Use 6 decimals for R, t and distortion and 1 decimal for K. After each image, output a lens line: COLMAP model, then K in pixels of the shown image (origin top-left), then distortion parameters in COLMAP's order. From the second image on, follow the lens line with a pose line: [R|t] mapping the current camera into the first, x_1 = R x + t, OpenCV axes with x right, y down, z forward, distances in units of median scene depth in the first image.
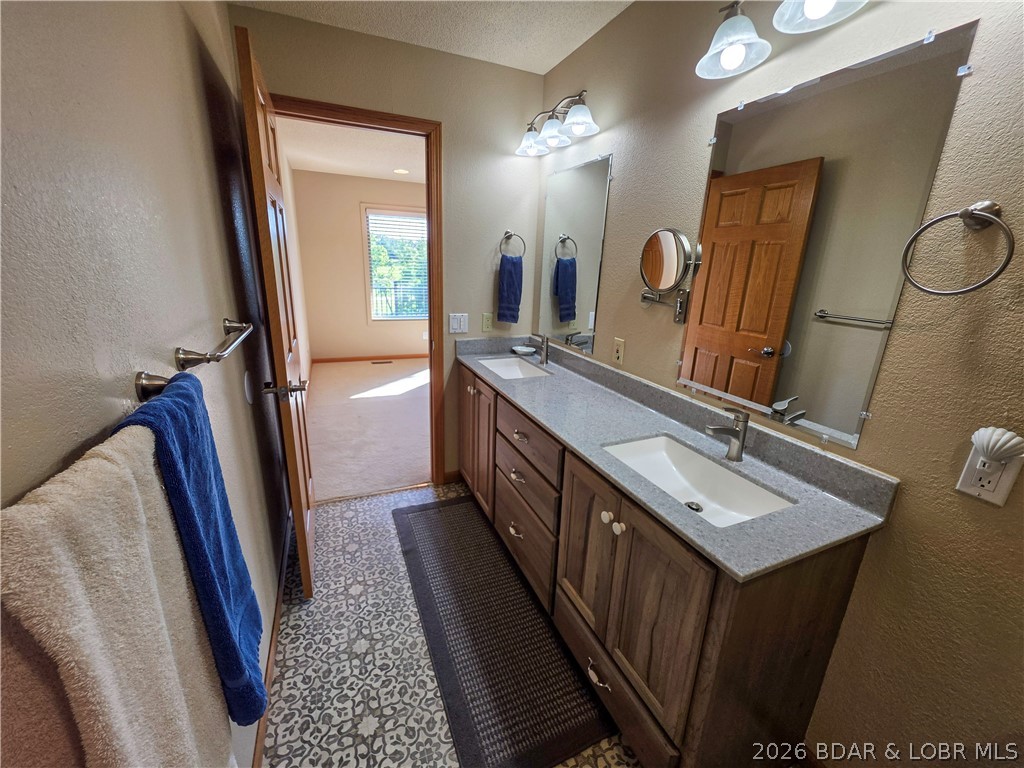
lens RADIAL K [[411.4, 0, 513.2], [0, 411.4, 379.9], [0, 0, 1]] dist [-0.000834, 0.000253]
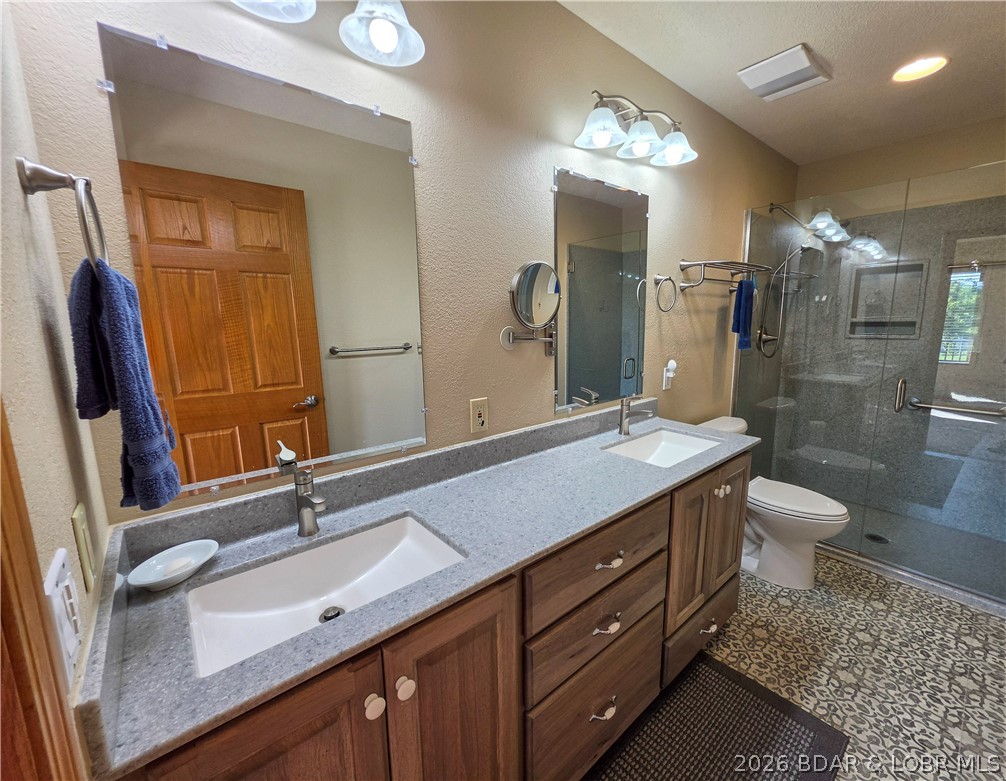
lens RADIAL K [[460.2, 0, 503.4], [0, 460.2, 373.0], [0, 0, 1]] dist [0.000168, 0.000214]
pose [[-0.327743, -0.174226, 0.928563, -0.497769], [0.236888, 0.936298, 0.259289, -0.335839], [-0.914587, 0.304945, -0.265593, 1.133711]]
